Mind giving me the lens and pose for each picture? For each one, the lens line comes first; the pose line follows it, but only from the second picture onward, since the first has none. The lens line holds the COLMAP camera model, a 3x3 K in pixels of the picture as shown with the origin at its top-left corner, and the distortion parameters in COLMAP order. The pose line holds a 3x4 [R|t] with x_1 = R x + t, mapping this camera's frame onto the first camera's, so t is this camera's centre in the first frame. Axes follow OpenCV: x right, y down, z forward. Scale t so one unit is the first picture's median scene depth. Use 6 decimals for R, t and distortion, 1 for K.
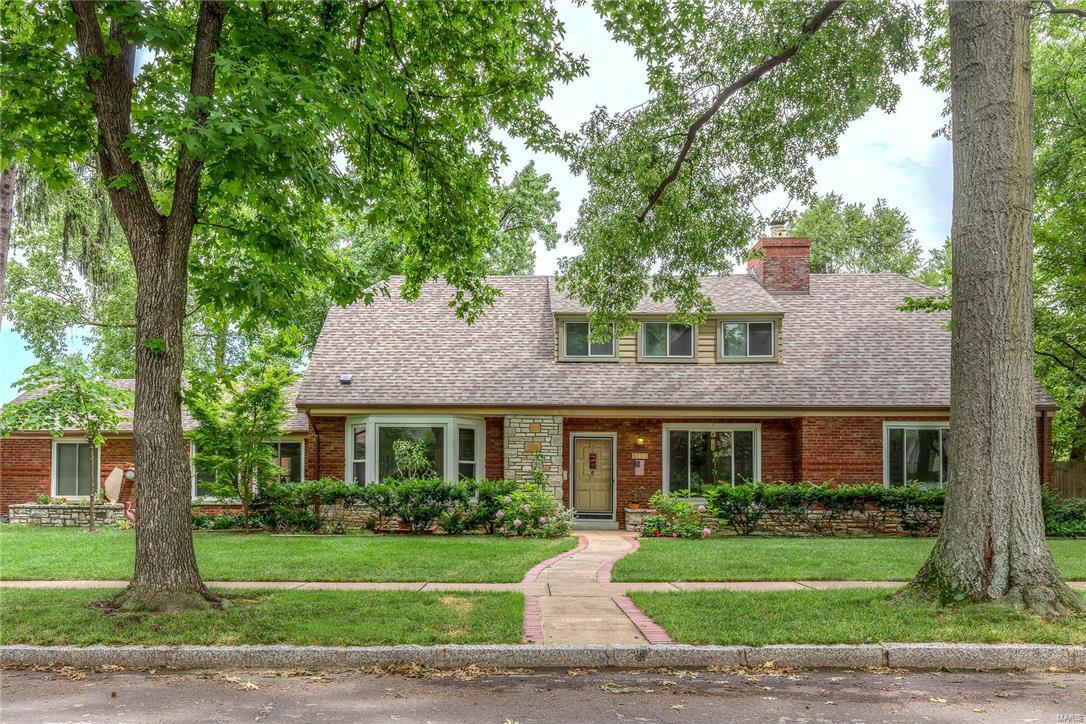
lens RADIAL K [[814.8, 0, 480.6], [0, 814.8, 361.3], [0, 0, 1]] dist [0.004944, 0.002067]
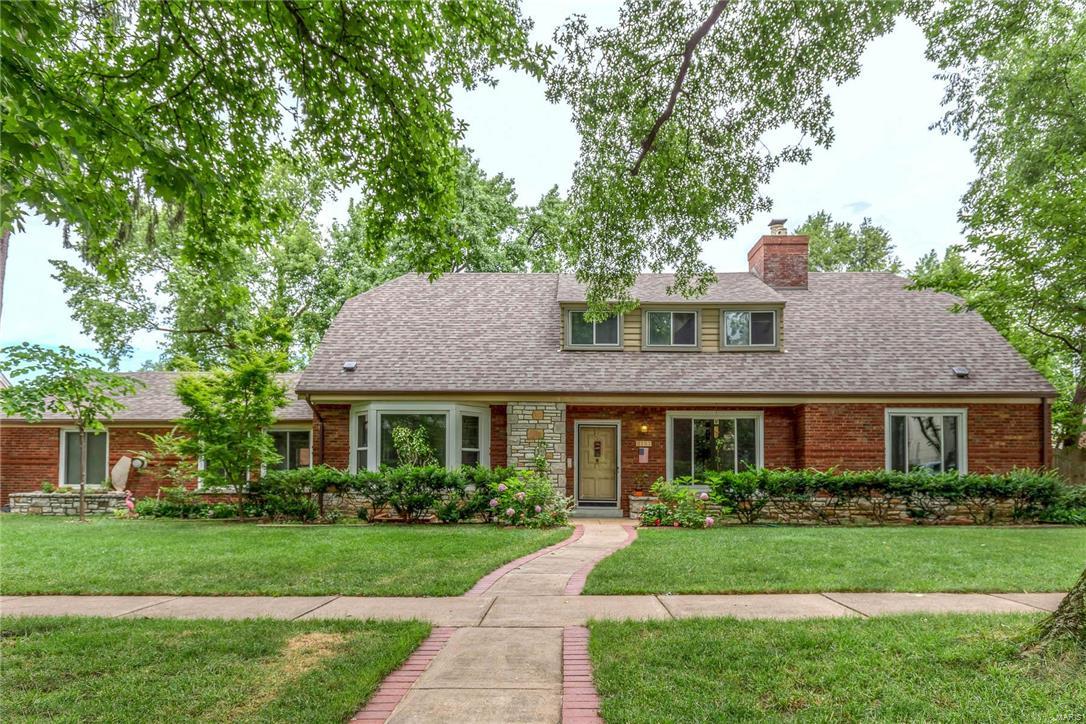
lens RADIAL K [[668.2, 0, 543.0], [0, 668.2, 362.0], [0, 0, 1]] dist [0.002174, 0.000660]
pose [[0.999759, 0.002181, 0.021835, 0.055772], [-0.001778, 0.999828, -0.018474, 0.032688], [-0.021872, 0.018431, 0.999591, 0.187401]]
